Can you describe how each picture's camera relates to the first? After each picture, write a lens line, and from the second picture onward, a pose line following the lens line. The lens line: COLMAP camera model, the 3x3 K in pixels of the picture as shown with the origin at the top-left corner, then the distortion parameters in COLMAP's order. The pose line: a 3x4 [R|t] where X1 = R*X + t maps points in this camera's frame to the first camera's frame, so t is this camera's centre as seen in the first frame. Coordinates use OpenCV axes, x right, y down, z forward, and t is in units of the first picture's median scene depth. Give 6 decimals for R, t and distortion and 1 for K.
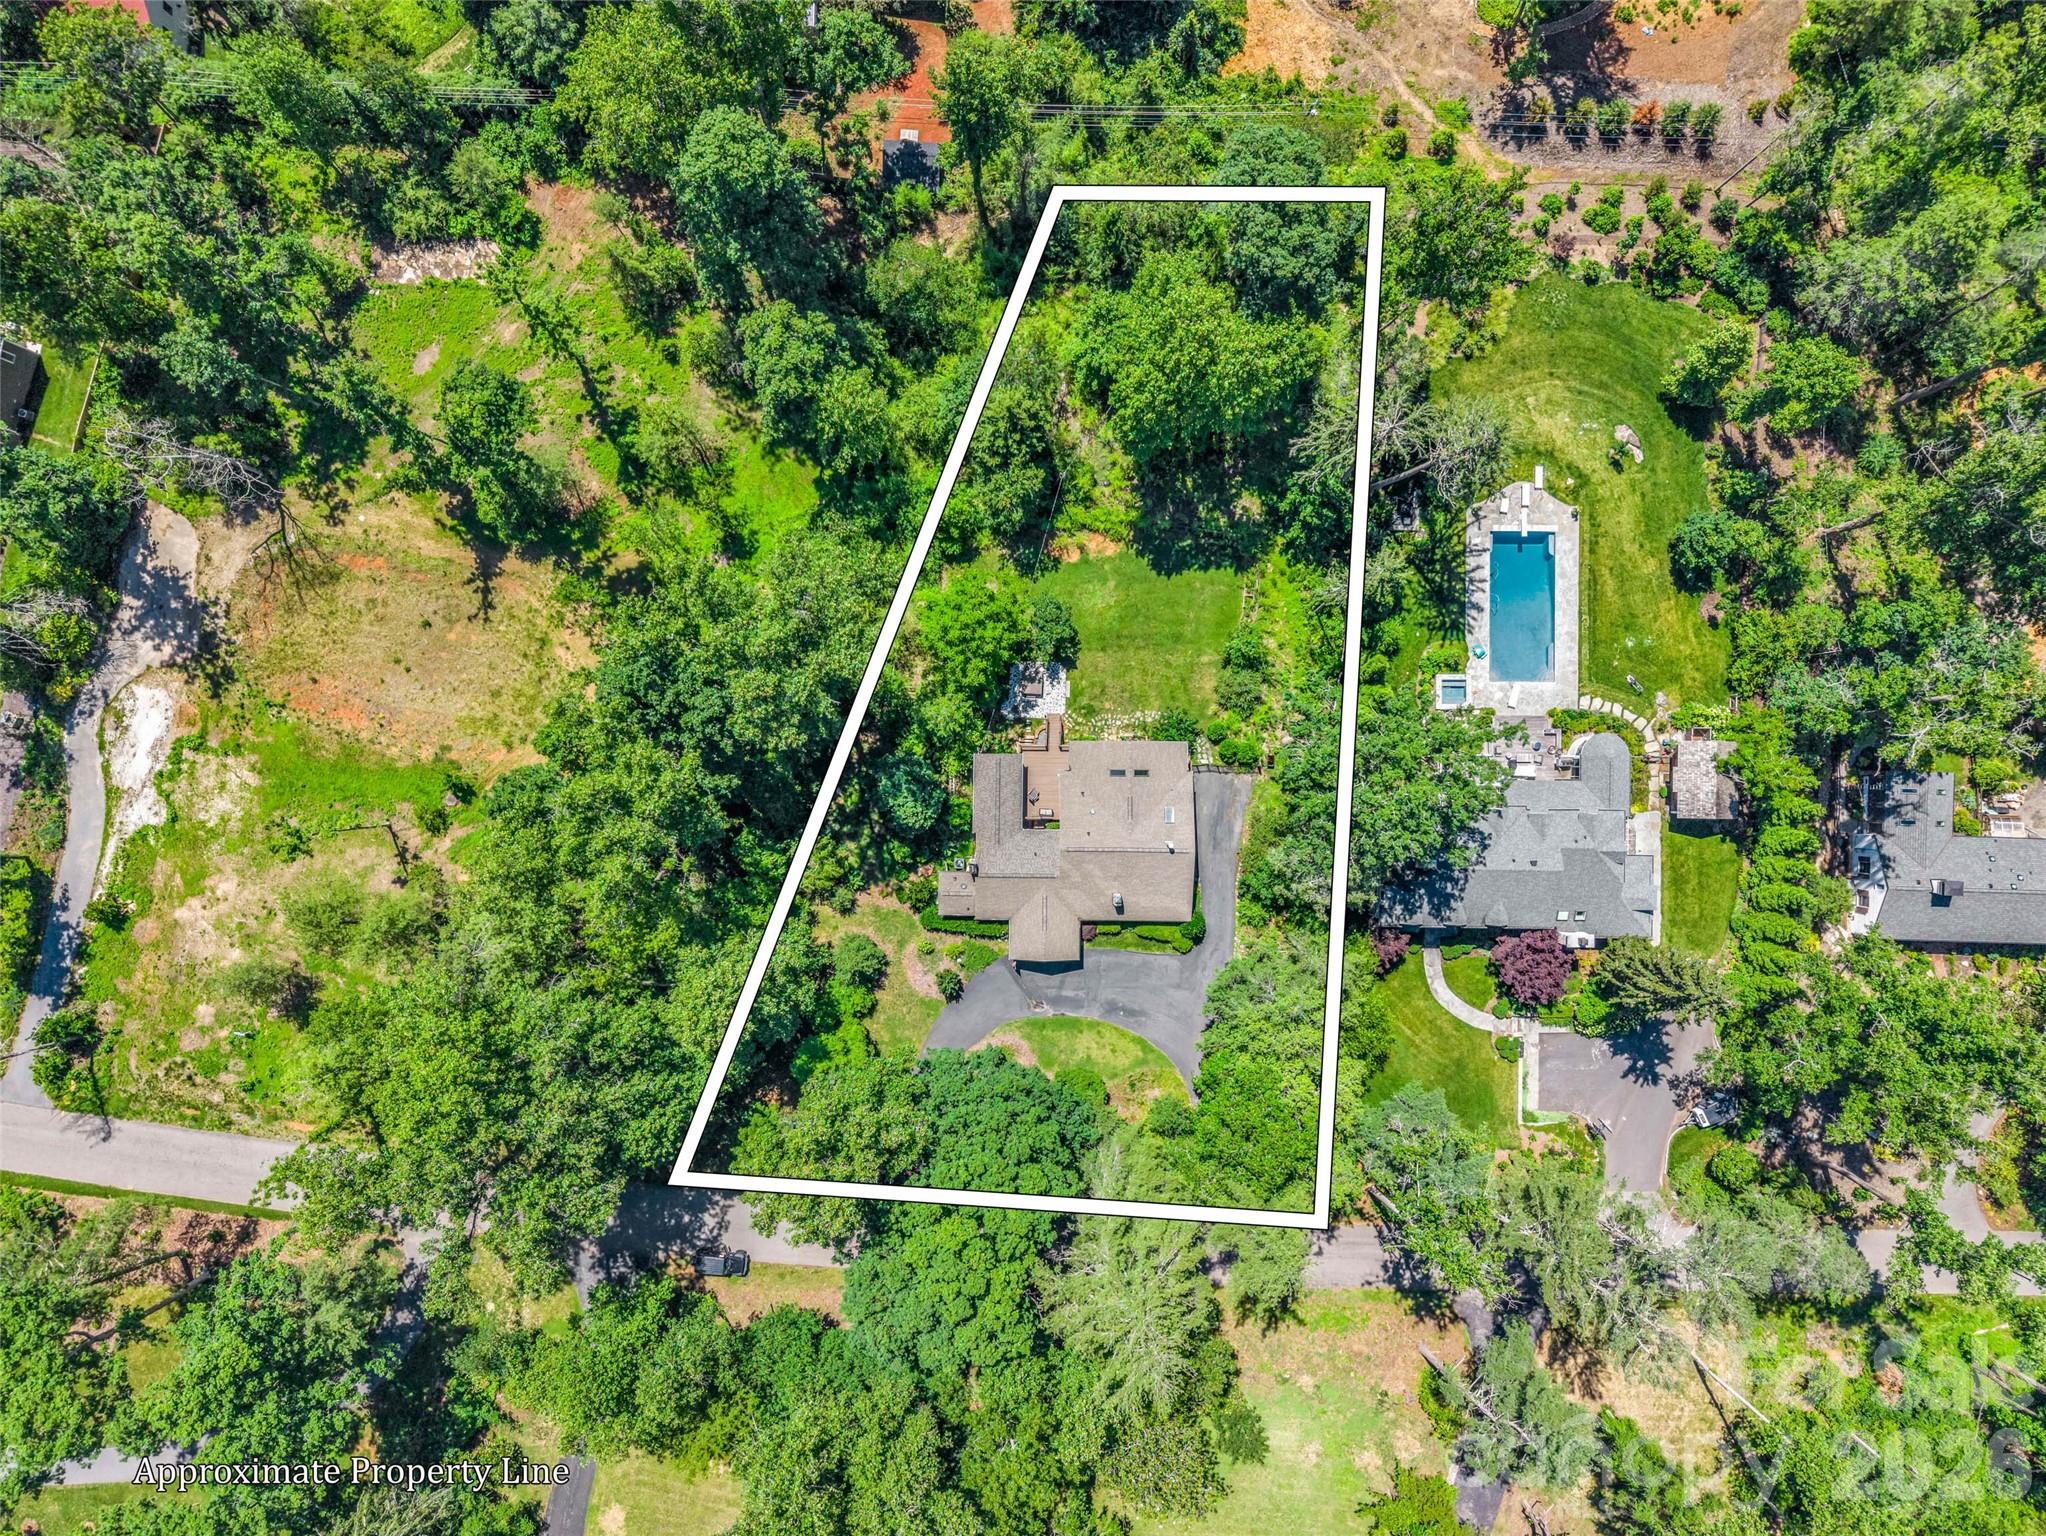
lens RADIAL K [[1407.9, 0, 1047.2], [0, 1407.9, 763.8], [0, 0, 1]] dist [0.005280, -0.006047]
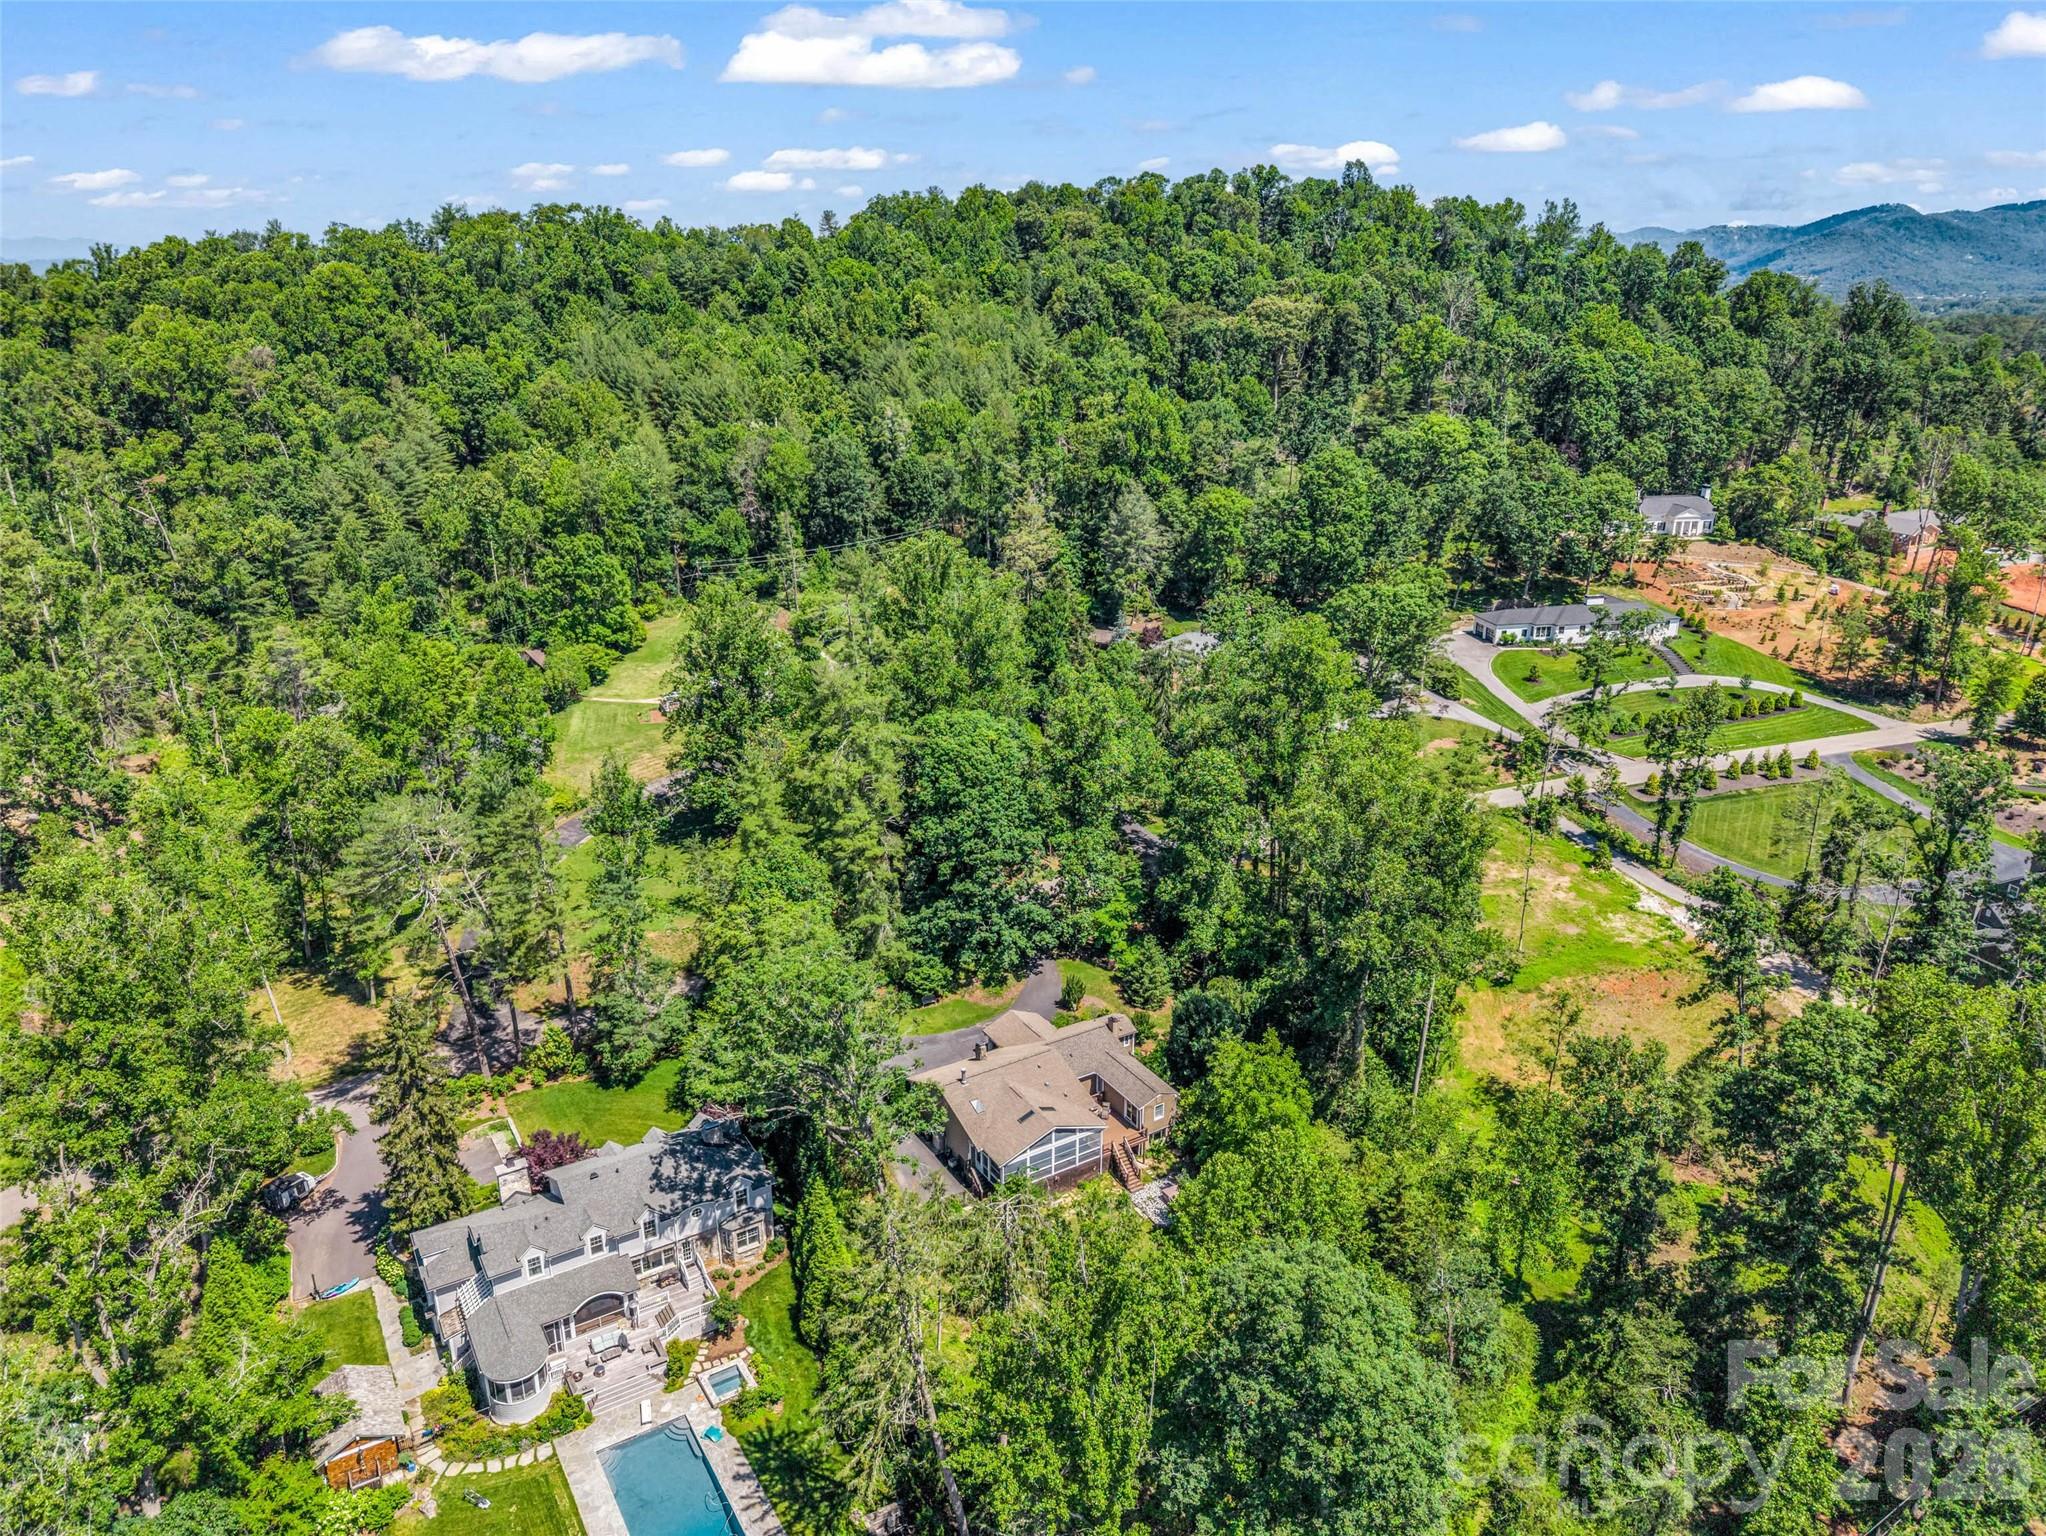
lens RADIAL K [[1393.7, 0, 1013.1], [0, 1393.7, 774.0], [0, 0, 1]] dist [-0.000204, 0.001147]
pose [[-0.854924, 0.151746, -0.496062, 0.497661], [-0.518538, -0.277524, 0.808764, -0.670694], [-0.014943, 0.948659, 0.315948, 0.466537]]
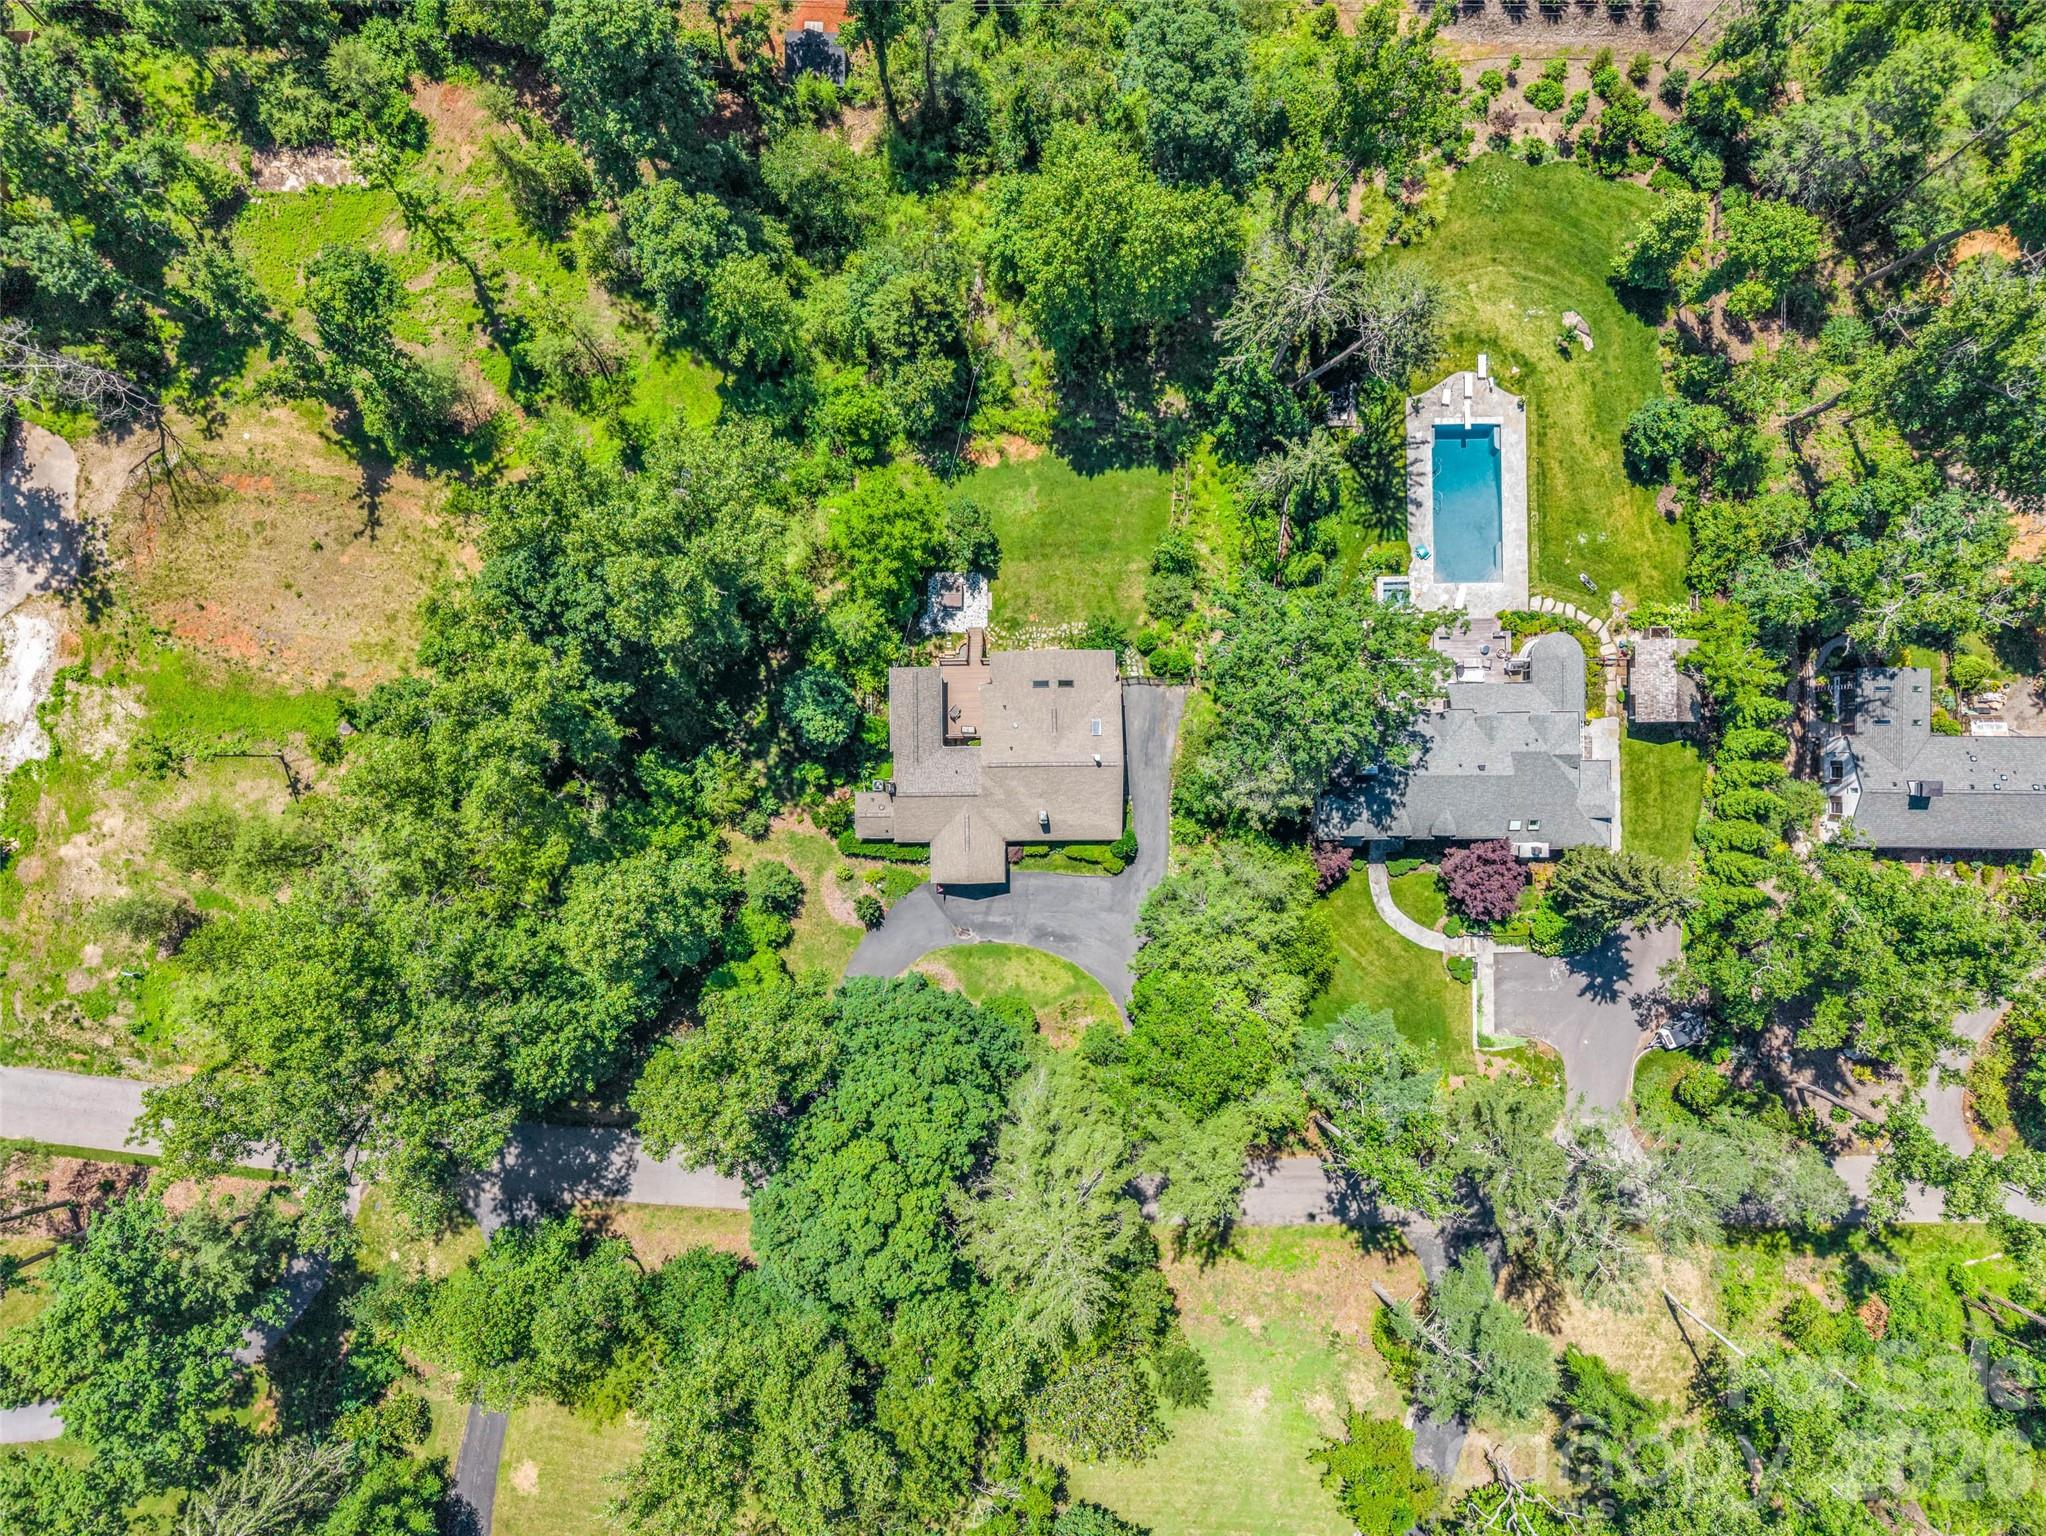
lens RADIAL K [[1393.7, 0, 1013.1], [0, 1393.7, 774.0], [0, 0, 1]] dist [-0.000204, 0.001147]
pose [[0.999709, -0.019715, -0.013926, 0.043527], [0.019733, 0.999805, 0.001176, 0.065787], [0.013900, -0.001450, 0.999902, 0.061942]]
